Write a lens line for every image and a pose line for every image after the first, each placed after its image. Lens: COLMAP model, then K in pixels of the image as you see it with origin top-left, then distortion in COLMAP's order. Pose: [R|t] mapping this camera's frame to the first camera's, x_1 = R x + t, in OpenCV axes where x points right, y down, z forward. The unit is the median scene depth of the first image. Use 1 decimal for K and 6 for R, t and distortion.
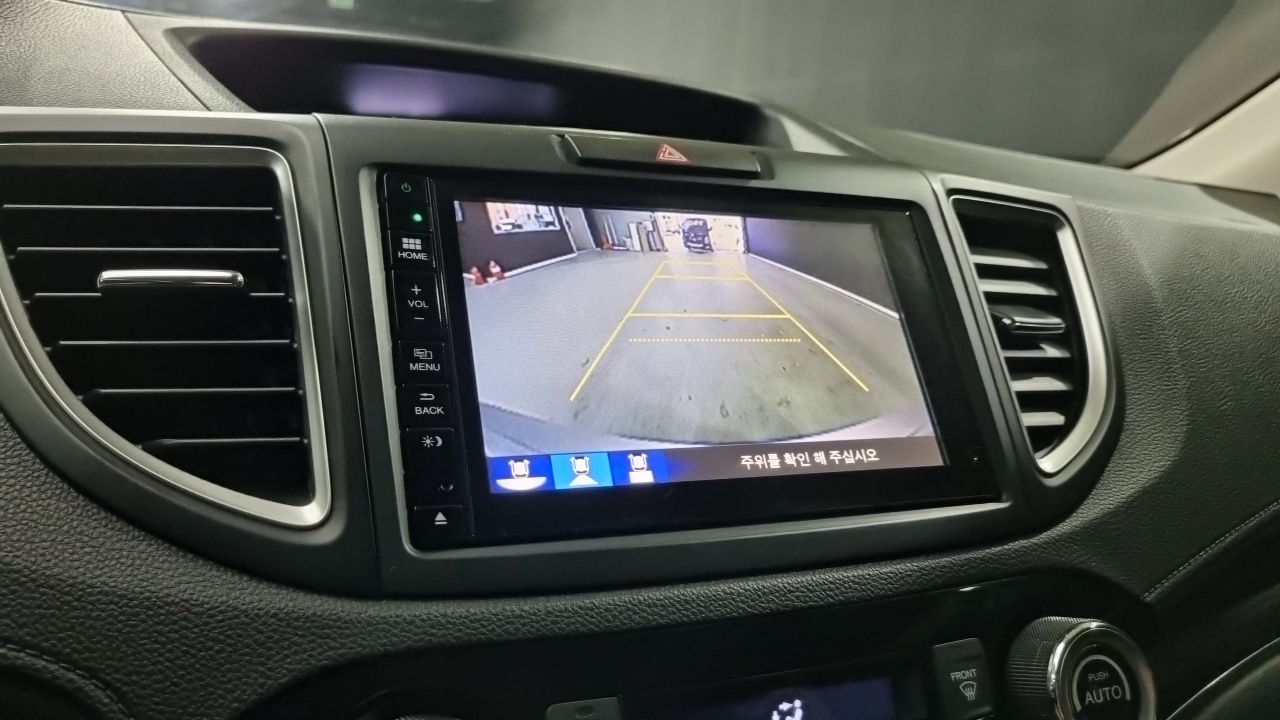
lens RADIAL K [[976.3, 0, 618.3], [0, 976.3, 376.7], [0, 0, 1]] dist [0.019369, -0.002758]
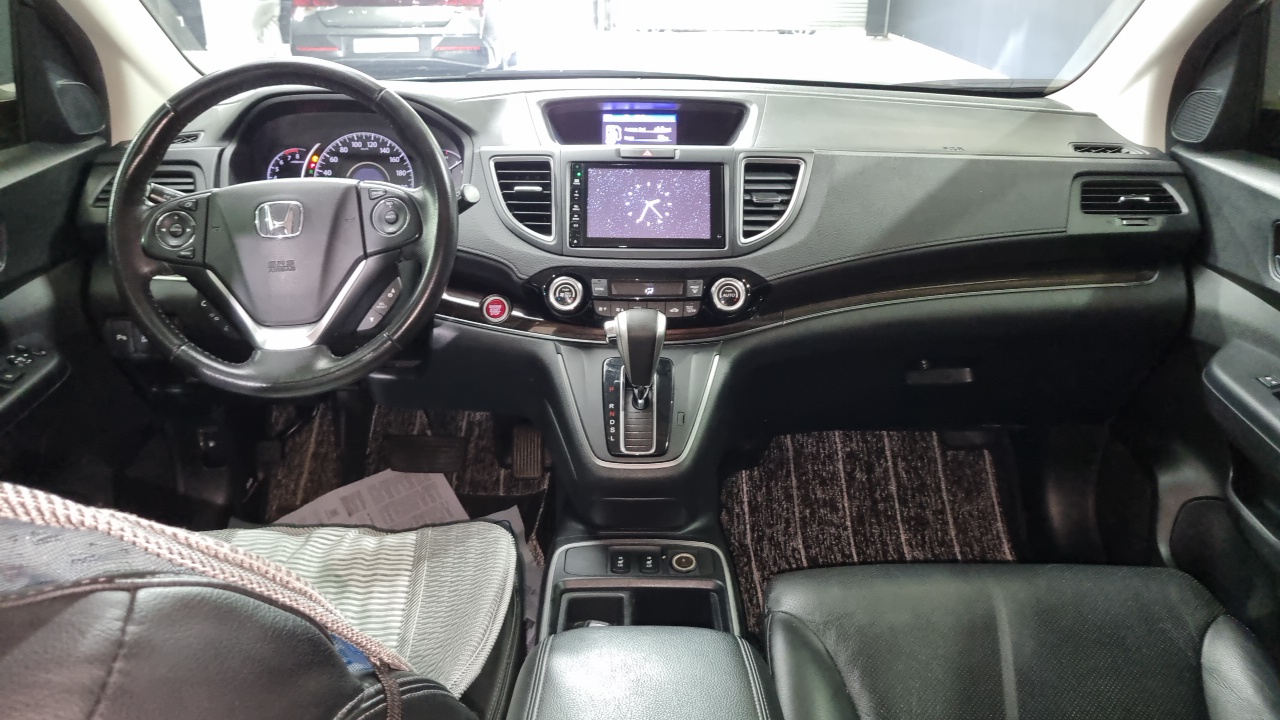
lens RADIAL K [[976.3, 0, 657.3], [0, 976.3, 357.4], [0, 0, 1]] dist [0.019369, -0.002758]
pose [[0.927860, 0.091749, -0.361467, 1.790365], [-0.026082, 0.982856, 0.182523, -0.165470], [0.372016, -0.159928, 0.914345, -3.022856]]
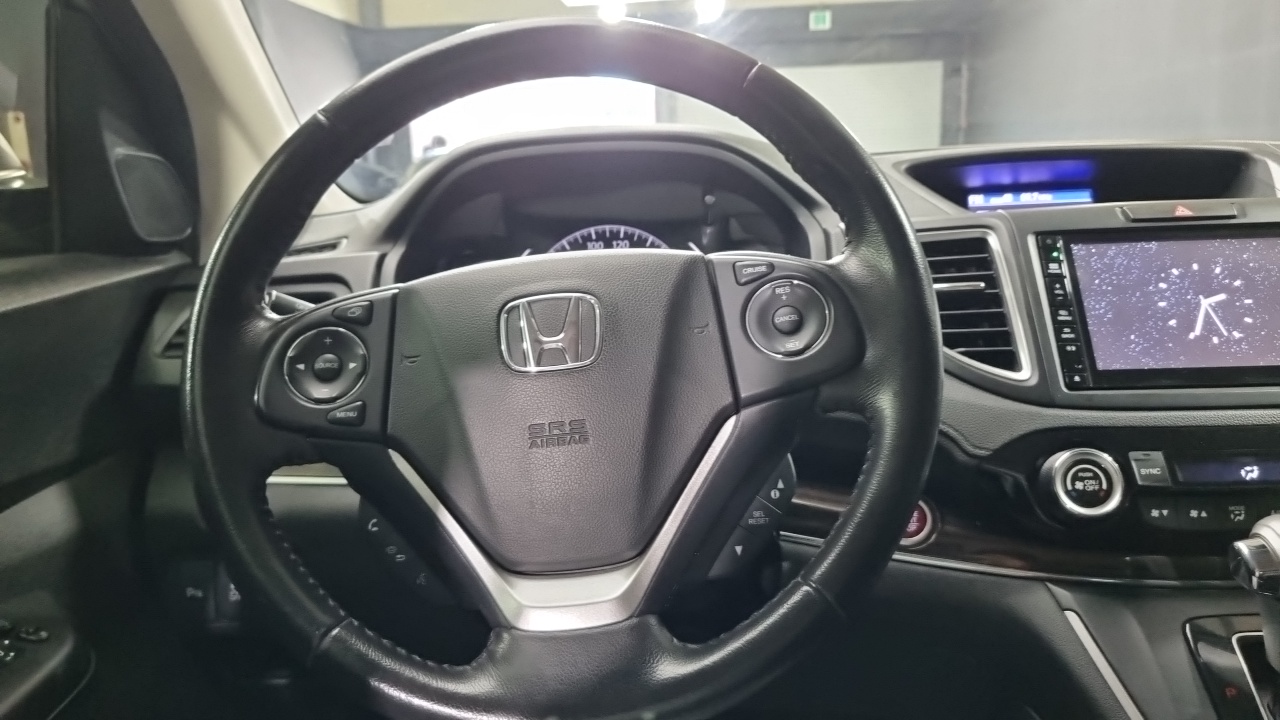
lens RADIAL K [[976.3, 0, 634.7], [0, 976.3, 372.9], [0, 0, 1]] dist [0.019369, -0.002758]
pose [[0.899382, -0.015147, -0.436901, -0.094076], [0.011356, 0.999872, -0.011288, 0.130294], [0.437016, 0.005191, 0.899439, -1.500023]]
